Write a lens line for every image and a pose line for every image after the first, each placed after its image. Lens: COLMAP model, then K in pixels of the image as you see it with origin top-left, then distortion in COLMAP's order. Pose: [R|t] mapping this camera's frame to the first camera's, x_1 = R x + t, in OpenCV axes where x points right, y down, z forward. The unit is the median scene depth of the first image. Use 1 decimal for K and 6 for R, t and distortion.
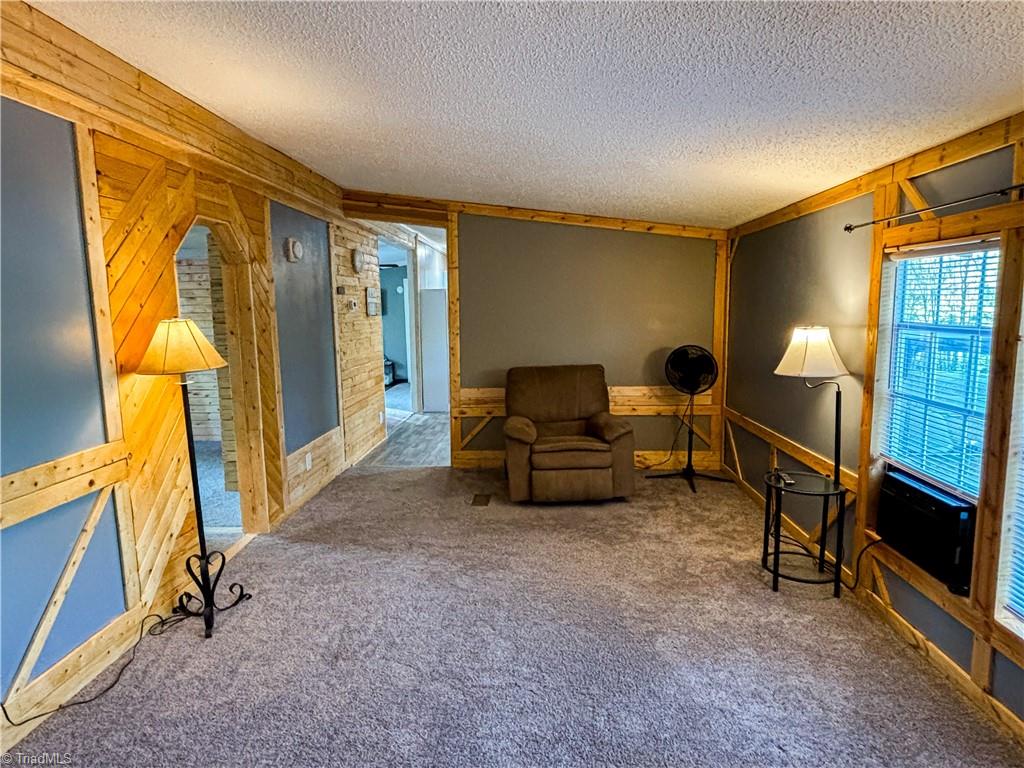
lens RADIAL K [[596.3, 0, 513.1], [0, 596.3, 384.7], [0, 0, 1]] dist [-0.002069, -0.001392]
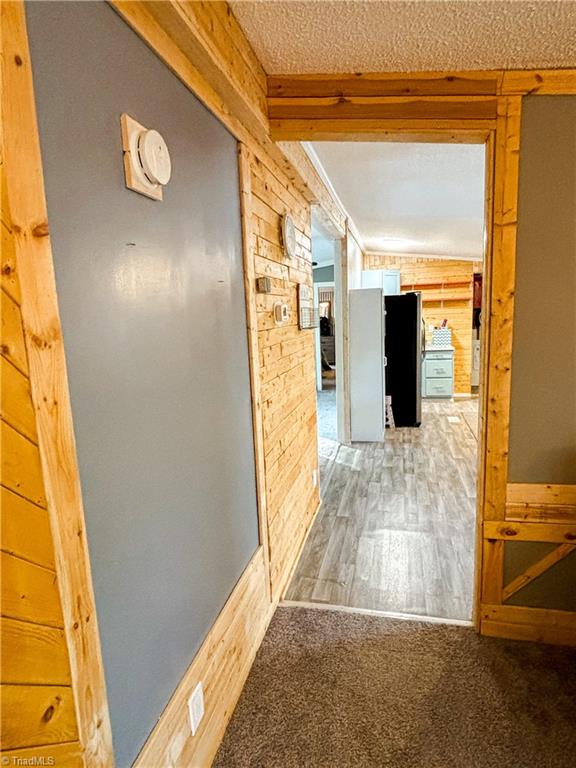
lens RADIAL K [[447.2, 0, 288.0], [0, 447.2, 383.1], [0, 0, 1]] dist [-0.002069, -0.001392]
pose [[0.982045, 0.003735, -0.188611, -0.192530], [0.001644, 0.999597, 0.028356, -0.083655], [0.188641, -0.028157, 0.981642, 0.616663]]
